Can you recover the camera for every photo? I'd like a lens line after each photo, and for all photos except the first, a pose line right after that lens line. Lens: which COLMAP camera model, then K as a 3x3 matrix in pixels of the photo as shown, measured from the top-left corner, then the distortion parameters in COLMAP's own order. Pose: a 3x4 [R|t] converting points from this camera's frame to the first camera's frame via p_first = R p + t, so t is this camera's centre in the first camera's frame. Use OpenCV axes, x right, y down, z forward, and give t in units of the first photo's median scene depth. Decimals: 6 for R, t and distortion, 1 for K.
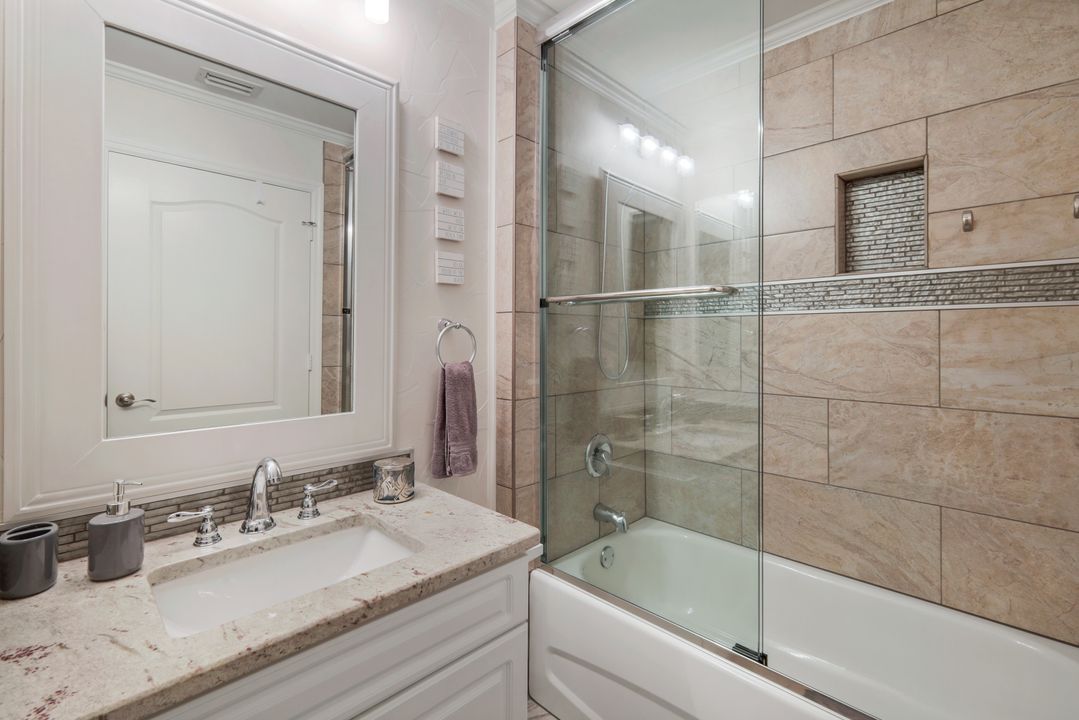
lens RADIAL K [[482.1, 0, 548.2], [0, 482.1, 338.6], [0, 0, 1]] dist [0.002367, 0.000270]
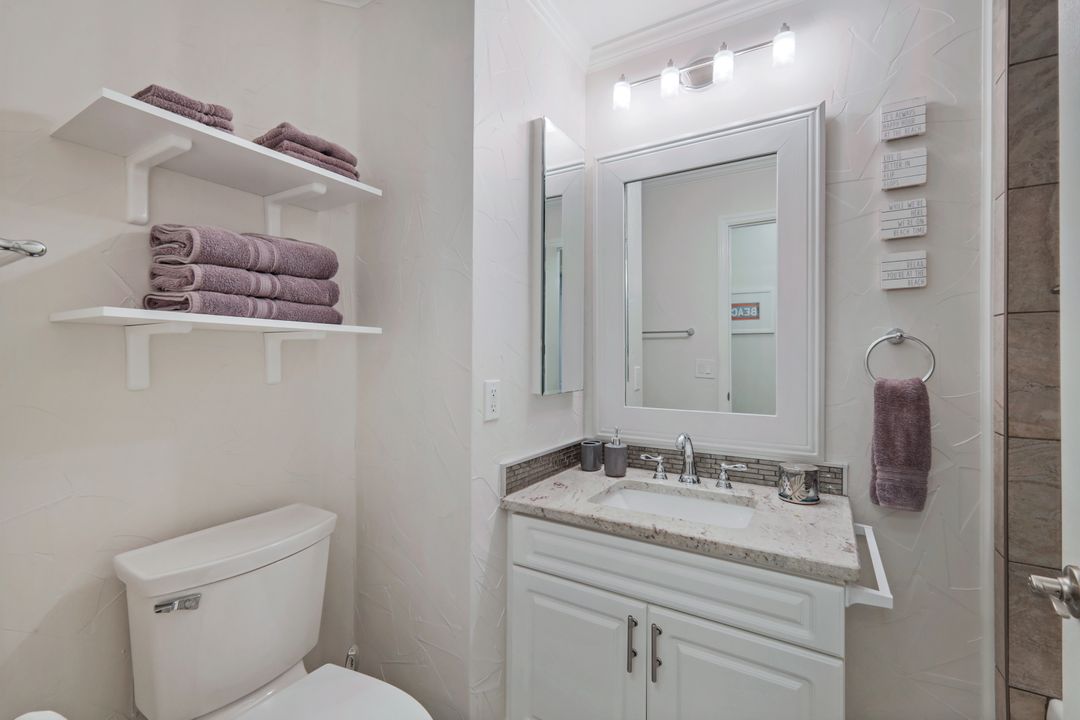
lens RADIAL K [[477.3, 0, 542.2], [0, 477.3, 356.7], [0, 0, 1]] dist [0.002450, 0.000214]
pose [[0.222315, 0.000849, -0.974975, 0.633861], [-0.007712, 0.999970, -0.000887, 0.020111], [0.974944, 0.007716, 0.222315, 0.226249]]
